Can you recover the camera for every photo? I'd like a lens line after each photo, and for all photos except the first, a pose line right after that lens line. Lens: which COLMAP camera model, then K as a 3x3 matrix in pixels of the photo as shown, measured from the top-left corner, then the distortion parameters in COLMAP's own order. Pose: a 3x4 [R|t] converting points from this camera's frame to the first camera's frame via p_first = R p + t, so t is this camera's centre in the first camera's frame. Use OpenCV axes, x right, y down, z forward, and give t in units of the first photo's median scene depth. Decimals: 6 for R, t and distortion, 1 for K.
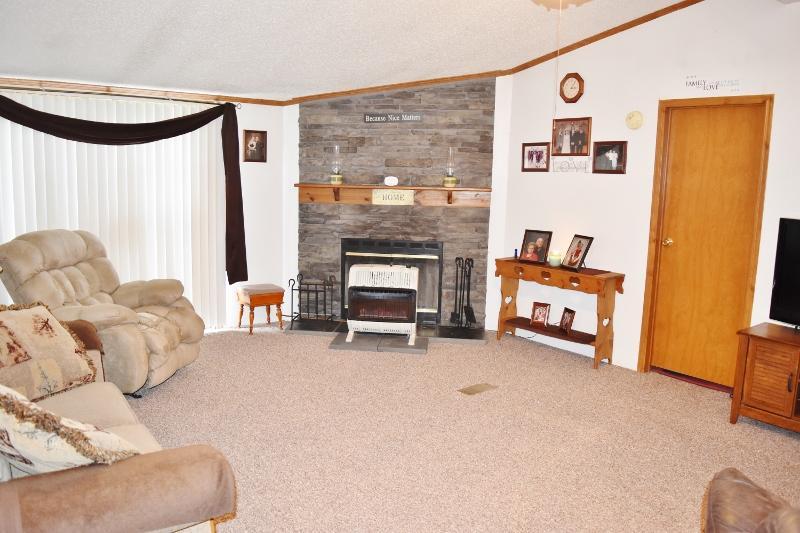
lens RADIAL K [[627.0, 0, 399.7], [0, 627.0, 265.8], [0, 0, 1]] dist [-0.095501, 0.018039]
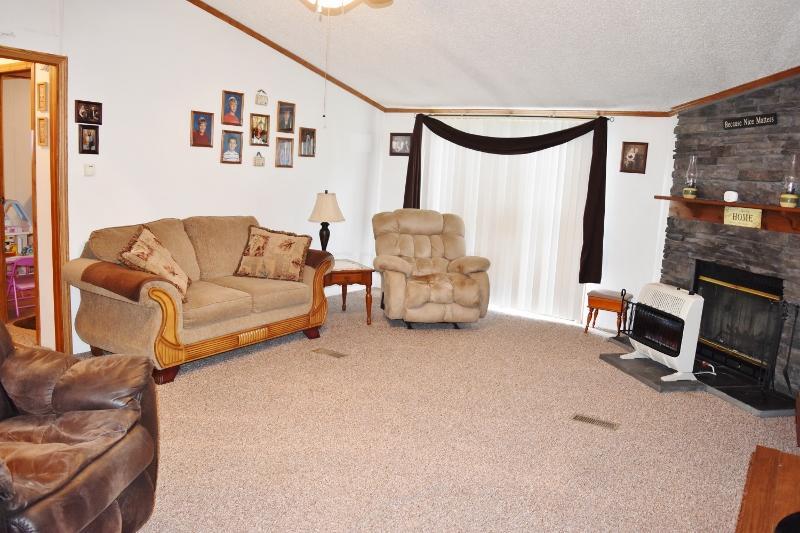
lens RADIAL K [[627.0, 0, 400.2], [0, 627.0, 266.1], [0, 0, 1]] dist [-0.095501, 0.018039]
pose [[0.332819, 0.139256, -0.932652, 0.653078], [-0.188890, 0.978836, 0.078746, -0.025653], [0.923879, 0.149961, 0.352080, 0.332397]]
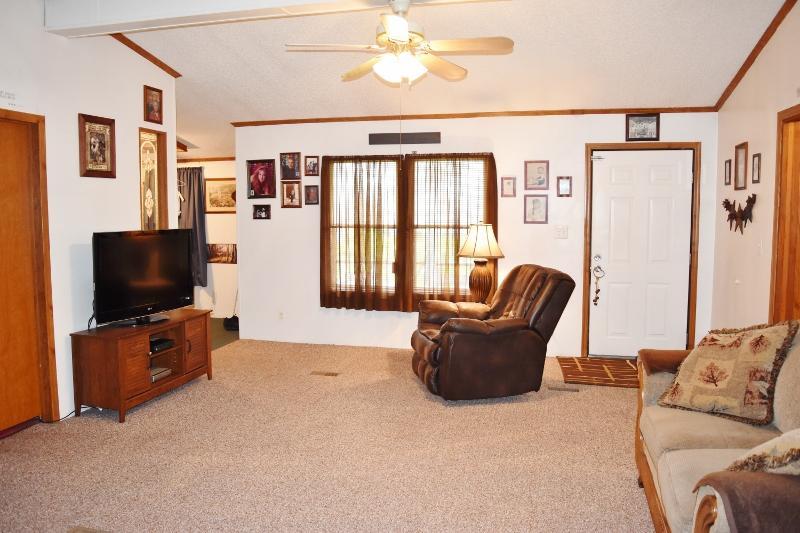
lens RADIAL K [[627.0, 0, 405.8], [0, 627.0, 263.9], [0, 0, 1]] dist [-0.095501, 0.018039]
pose [[-0.612680, -0.100568, 0.783907, -0.426275], [0.100290, 0.973960, 0.203334, -0.135800], [-0.783942, 0.203196, -0.586639, 0.848598]]
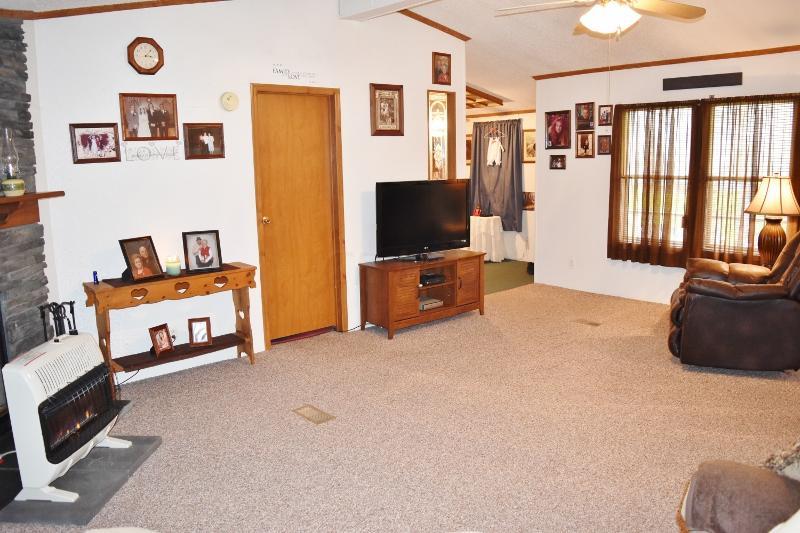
lens RADIAL K [[627.0, 0, 402.9], [0, 627.0, 265.6], [0, 0, 1]] dist [-0.095501, 0.018039]
pose [[-0.054243, -0.198531, 0.978592, -0.545371], [0.169220, 0.964032, 0.204957, -0.123359], [-0.984085, 0.176715, -0.018696, 0.694037]]
